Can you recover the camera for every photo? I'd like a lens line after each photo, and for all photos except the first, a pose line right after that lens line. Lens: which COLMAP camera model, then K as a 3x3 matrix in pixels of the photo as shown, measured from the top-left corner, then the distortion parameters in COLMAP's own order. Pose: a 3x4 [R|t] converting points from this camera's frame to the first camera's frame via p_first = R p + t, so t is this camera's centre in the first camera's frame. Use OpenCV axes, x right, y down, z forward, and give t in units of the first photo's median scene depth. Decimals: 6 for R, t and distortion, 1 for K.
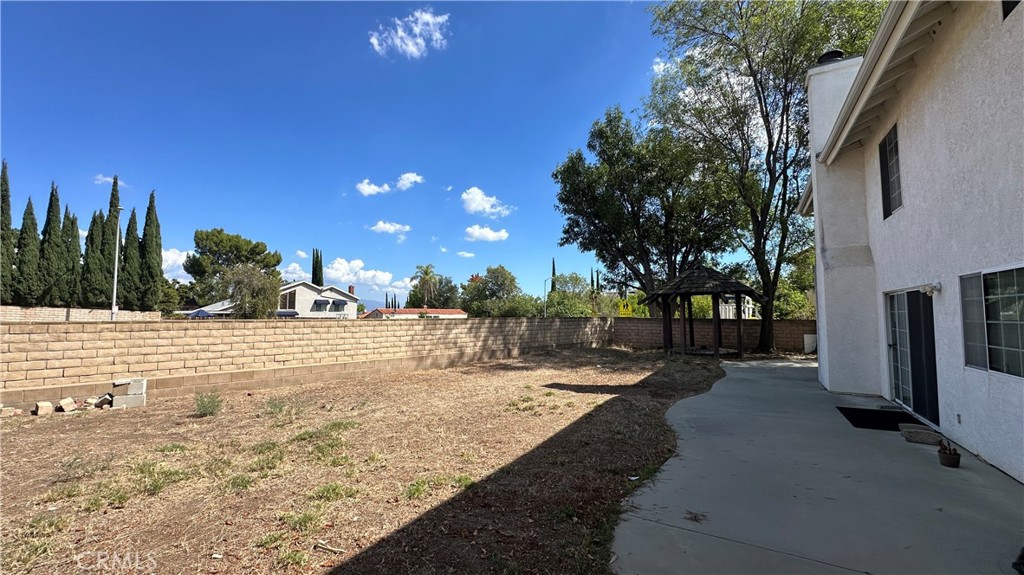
lens RADIAL K [[406.1, 0, 510.7], [0, 406.1, 286.6], [0, 0, 1]] dist [-0.004780, 0.000467]
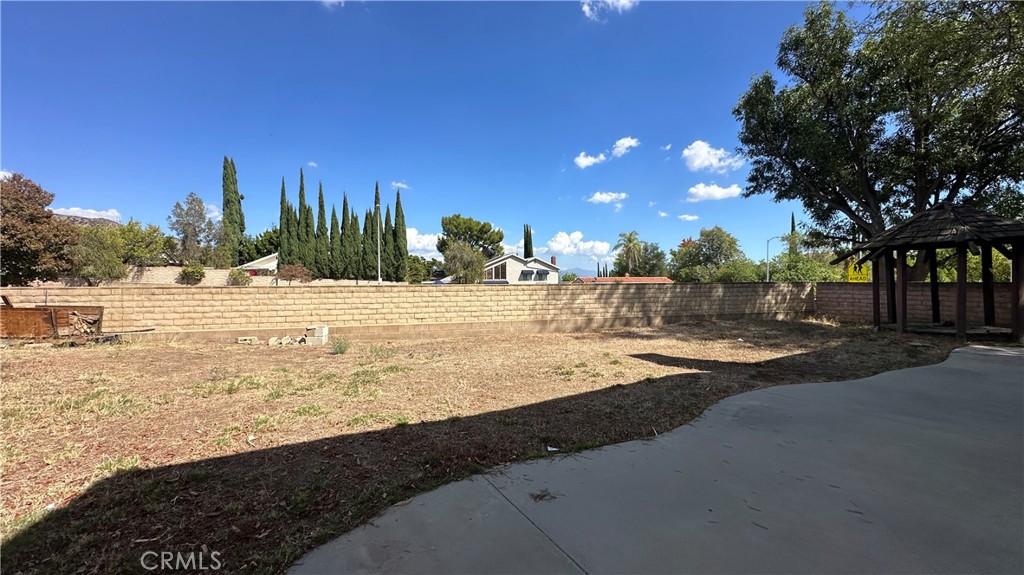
lens RADIAL K [[406.1, 0, 510.7], [0, 406.1, 286.6], [0, 0, 1]] dist [-0.004780, 0.000467]
pose [[0.867067, -0.003950, -0.498176, 0.118750], [0.041765, 0.997025, 0.064785, 0.007968], [0.496438, -0.076979, 0.864652, 0.034037]]
